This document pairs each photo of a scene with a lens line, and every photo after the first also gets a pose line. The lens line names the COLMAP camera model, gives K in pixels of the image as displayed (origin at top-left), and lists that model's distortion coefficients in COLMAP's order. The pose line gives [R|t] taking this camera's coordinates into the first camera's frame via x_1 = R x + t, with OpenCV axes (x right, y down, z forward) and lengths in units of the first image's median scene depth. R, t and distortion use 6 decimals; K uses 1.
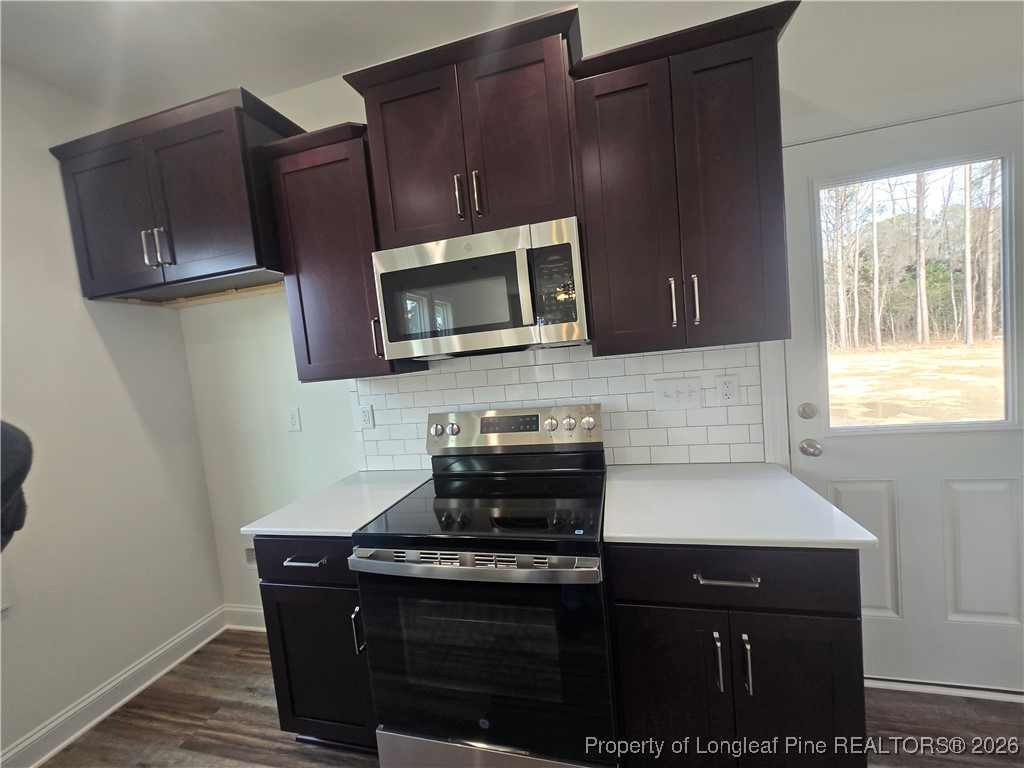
lens RADIAL K [[403.9, 0, 512.0], [0, 403.9, 384.0], [0, 0, 1]] dist [-0.000286, -0.000040]
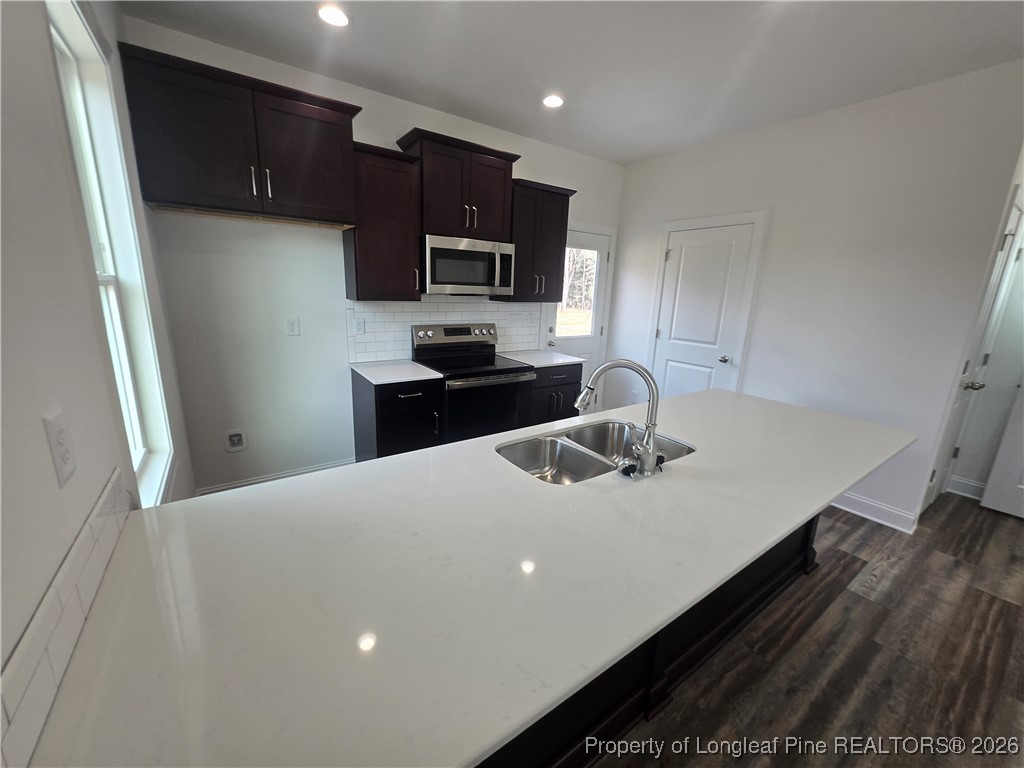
lens RADIAL K [[403.9, 0, 512.0], [0, 403.9, 384.0], [0, 0, 1]] dist [-0.000286, -0.000040]
pose [[0.643445, -0.062152, 0.762965, -1.489031], [-0.037083, 0.992998, 0.112164, 0.132550], [-0.764594, -0.100464, 0.636635, -0.537583]]
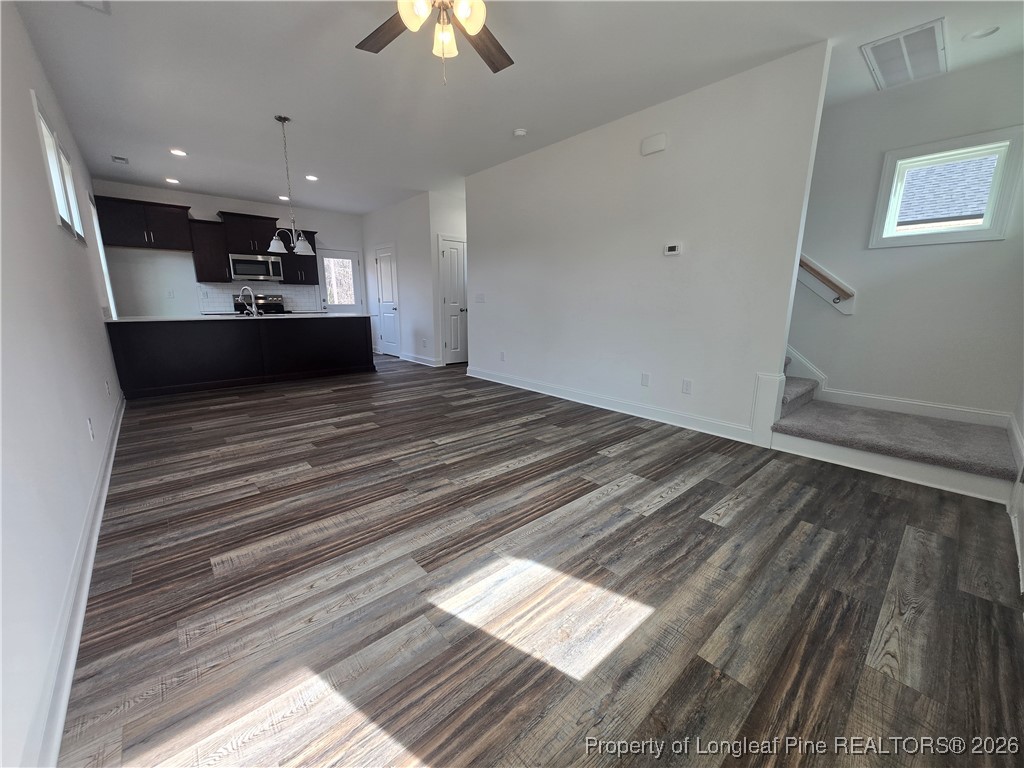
lens RADIAL K [[403.9, 0, 512.0], [0, 403.9, 384.0], [0, 0, 1]] dist [-0.000286, -0.000040]
pose [[0.560932, -0.076246, 0.824344, -2.252478], [0.005653, 0.996079, 0.088283, 0.689907], [-0.827843, -0.044860, 0.559163, -3.908992]]
